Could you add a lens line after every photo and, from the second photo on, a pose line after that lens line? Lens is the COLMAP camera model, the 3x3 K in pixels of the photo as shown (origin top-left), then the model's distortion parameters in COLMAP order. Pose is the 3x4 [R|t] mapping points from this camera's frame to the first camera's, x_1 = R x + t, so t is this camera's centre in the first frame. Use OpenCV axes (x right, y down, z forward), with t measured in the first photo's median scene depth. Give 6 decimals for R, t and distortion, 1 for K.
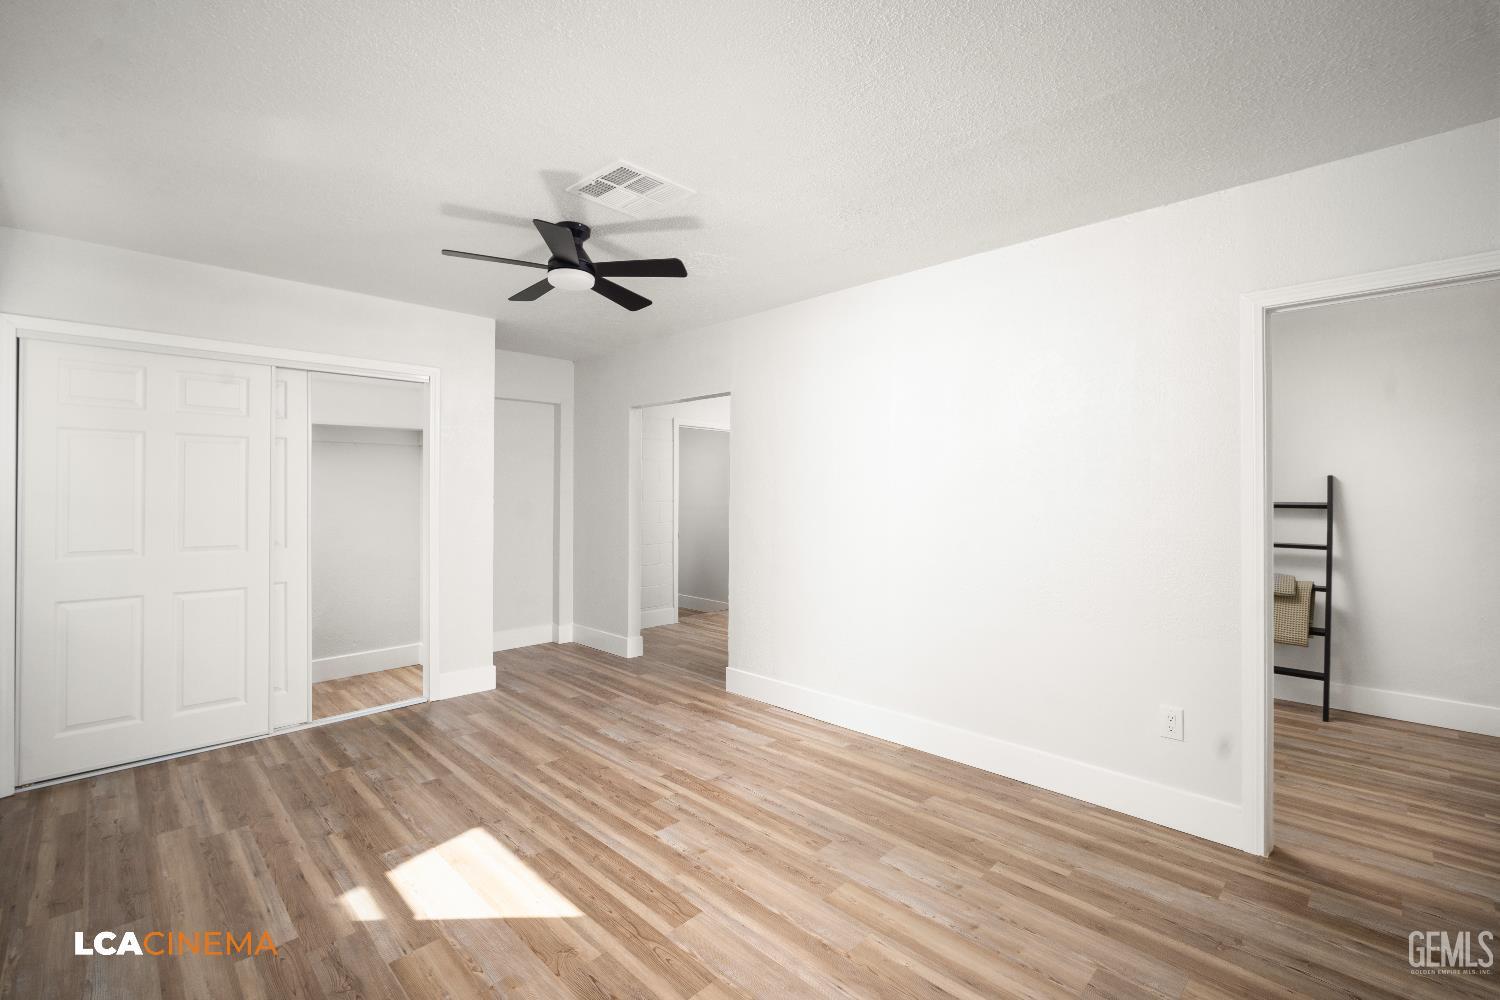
lens RADIAL K [[647.6, 0, 750.0], [0, 647.6, 500.0], [0, 0, 1]] dist [-0.016791, 0.000016]
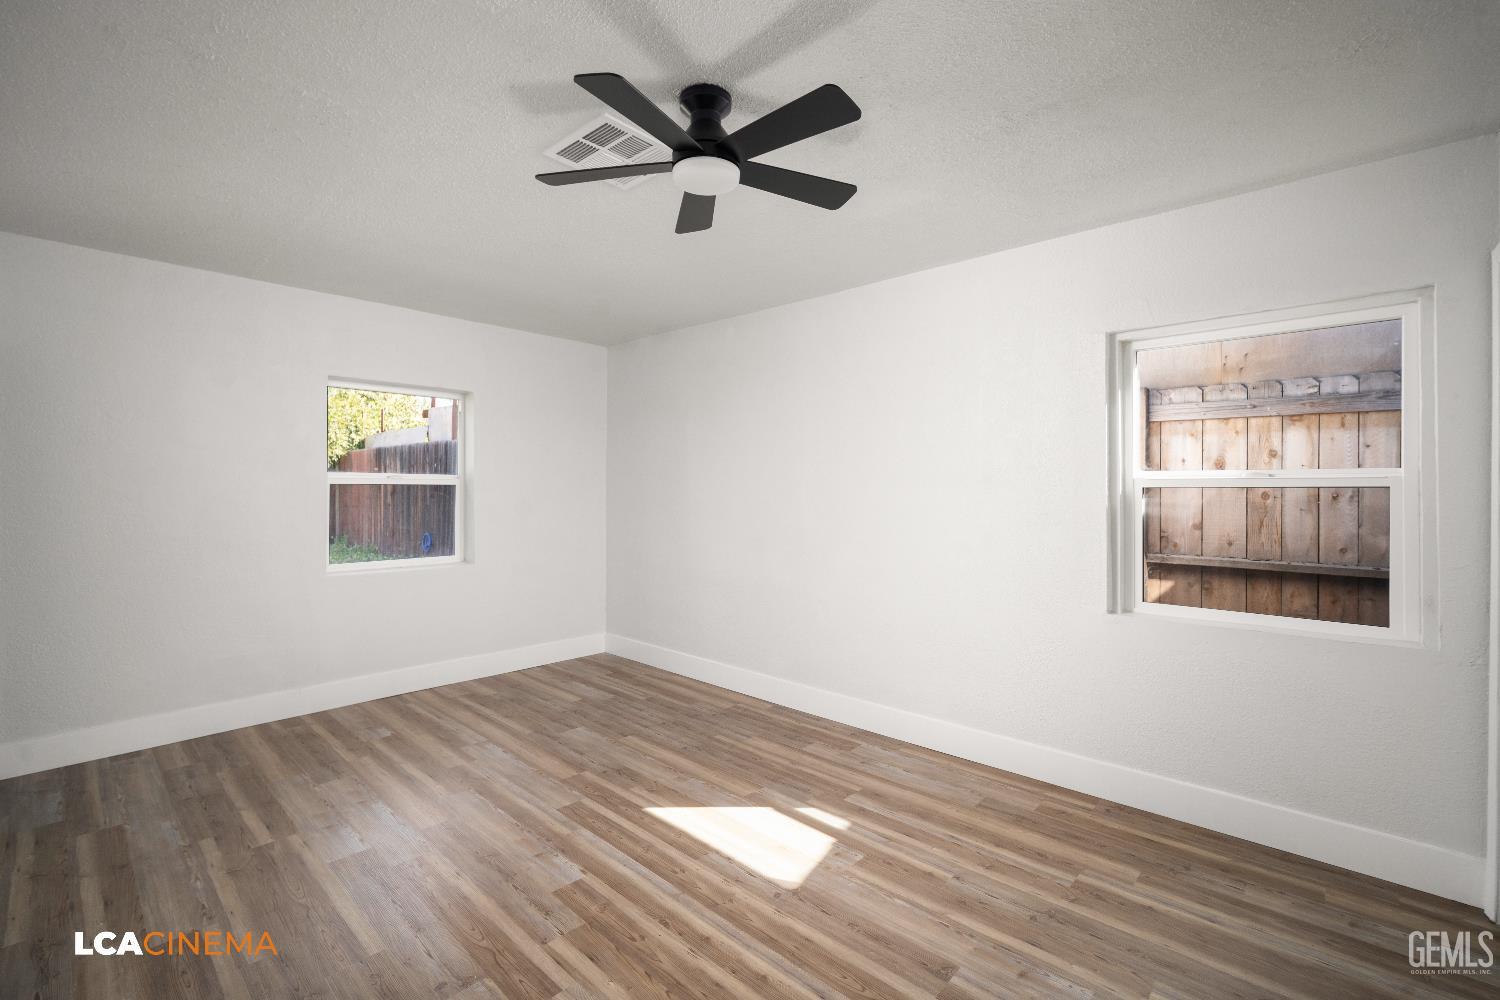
lens RADIAL K [[647.6, 0, 750.0], [0, 647.6, 500.0], [0, 0, 1]] dist [-0.016791, 0.000016]
pose [[-0.999301, -0.007042, -0.036707, -0.332050], [-0.008014, 0.999620, 0.026385, -0.022394], [0.036507, 0.026661, -0.998978, 1.841638]]
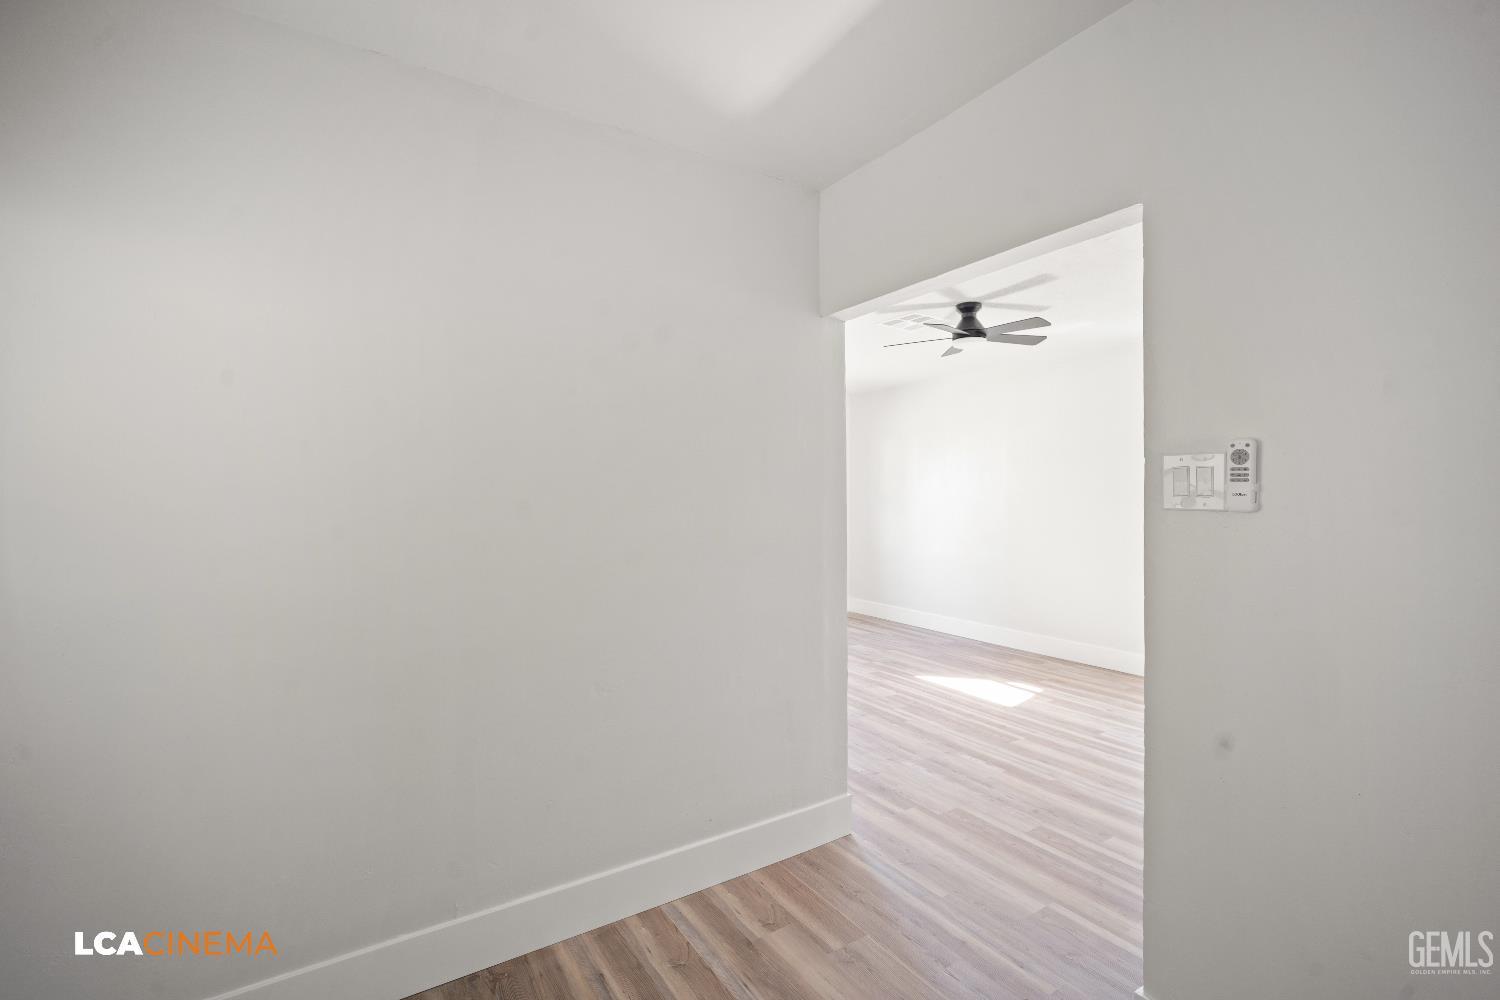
lens RADIAL K [[647.6, 0, 750.0], [0, 647.6, 500.0], [0, 0, 1]] dist [-0.016791, 0.000016]
pose [[-0.977883, -0.004038, 0.209113, -0.116491], [-0.000323, 0.999842, 0.017798, -0.029337], [-0.209152, 0.017337, -0.977729, 2.708468]]
